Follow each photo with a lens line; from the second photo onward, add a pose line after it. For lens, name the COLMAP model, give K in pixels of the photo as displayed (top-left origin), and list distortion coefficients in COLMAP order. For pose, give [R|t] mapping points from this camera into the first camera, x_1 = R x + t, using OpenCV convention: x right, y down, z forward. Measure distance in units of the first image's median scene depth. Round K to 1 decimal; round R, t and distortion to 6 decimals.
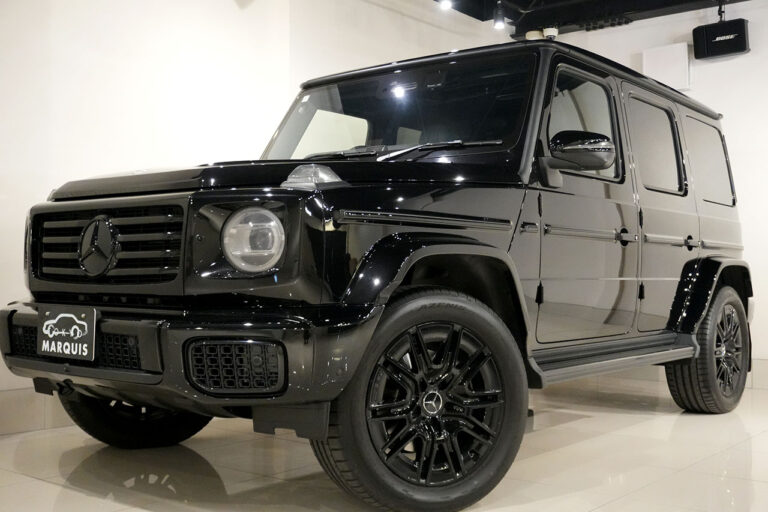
lens RADIAL K [[887.0, 0, 384.0], [0, 887.0, 256.0], [0, 0, 1]] dist [-0.011392, -0.015846]
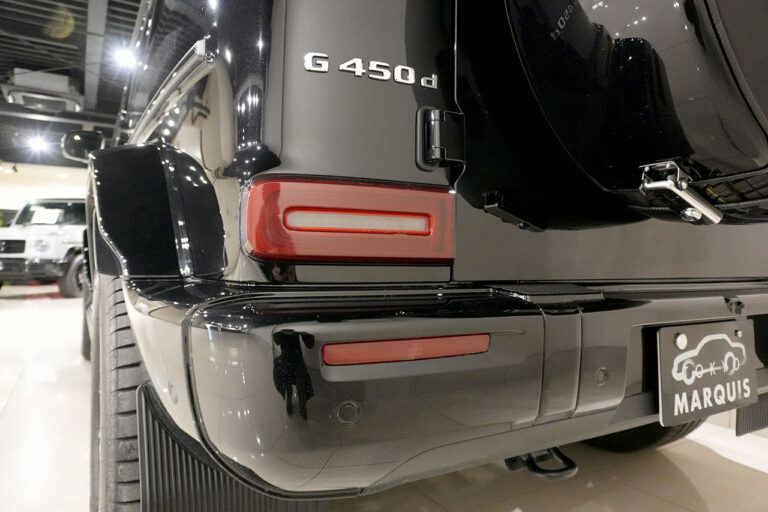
lens RADIAL K [[514.8, 0, 384.0], [0, 514.8, 256.0], [0, 0, 1]] dist [-0.042521, 0.043683]
pose [[0.355590, 0.028444, 0.934209, -0.673866], [-0.011384, 0.999594, -0.026101, 0.023273], [-0.934573, -0.001354, 0.355770, 0.982745]]
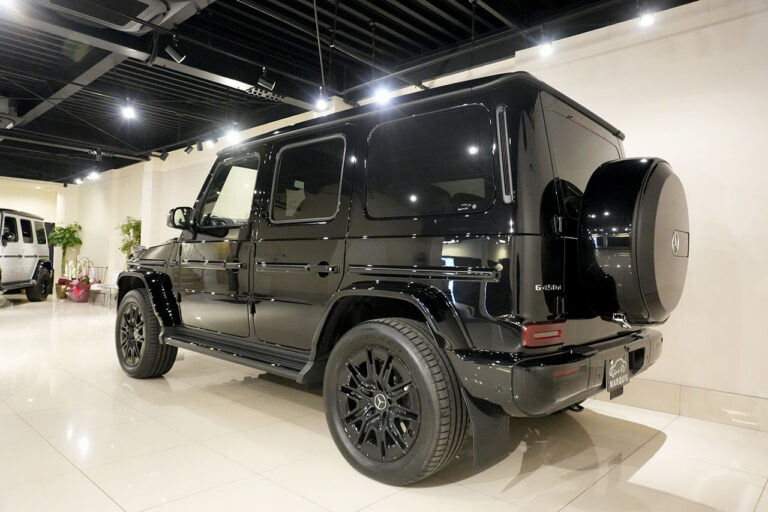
lens RADIAL K [[514.8, 0, 384.0], [0, 514.8, 256.0], [0, 0, 1]] dist [-0.042521, 0.043683]
pose [[0.073844, 0.051085, 0.995961, -1.191358], [-0.017307, 0.998602, -0.049937, -0.060114], [-0.997120, -0.013549, 0.074625, 1.230010]]
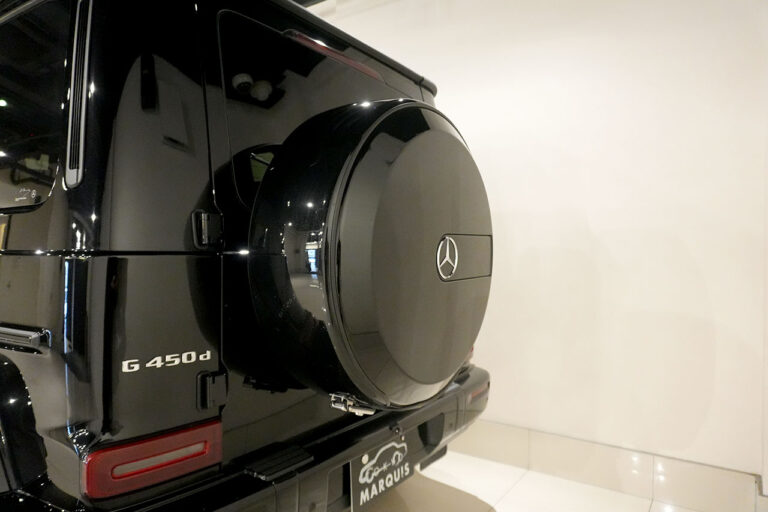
lens RADIAL K [[497.9, 0, 383.5], [0, 497.9, 251.6], [0, 0, 1]] dist [-0.006656, -0.001187]
pose [[-0.054641, 0.027298, 0.998133, -0.818164], [0.002089, 0.999627, -0.027224, -0.117550], [-0.998504, 0.000597, -0.054678, 0.937753]]
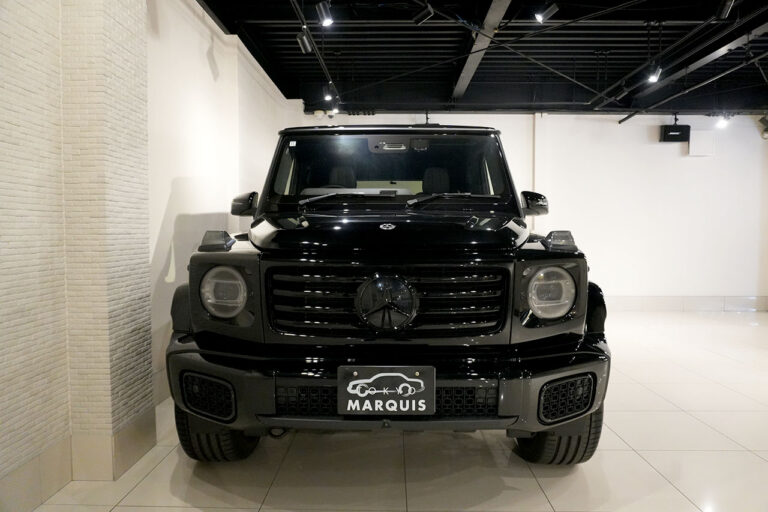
lens RADIAL K [[514.8, 0, 384.0], [0, 514.8, 256.0], [0, 0, 1]] dist [-0.042521, 0.043683]
pose [[0.789121, -0.036628, 0.613145, -0.656622], [-0.009094, 0.997414, 0.071288, -0.101590], [-0.614170, -0.061831, 0.786748, 0.494403]]
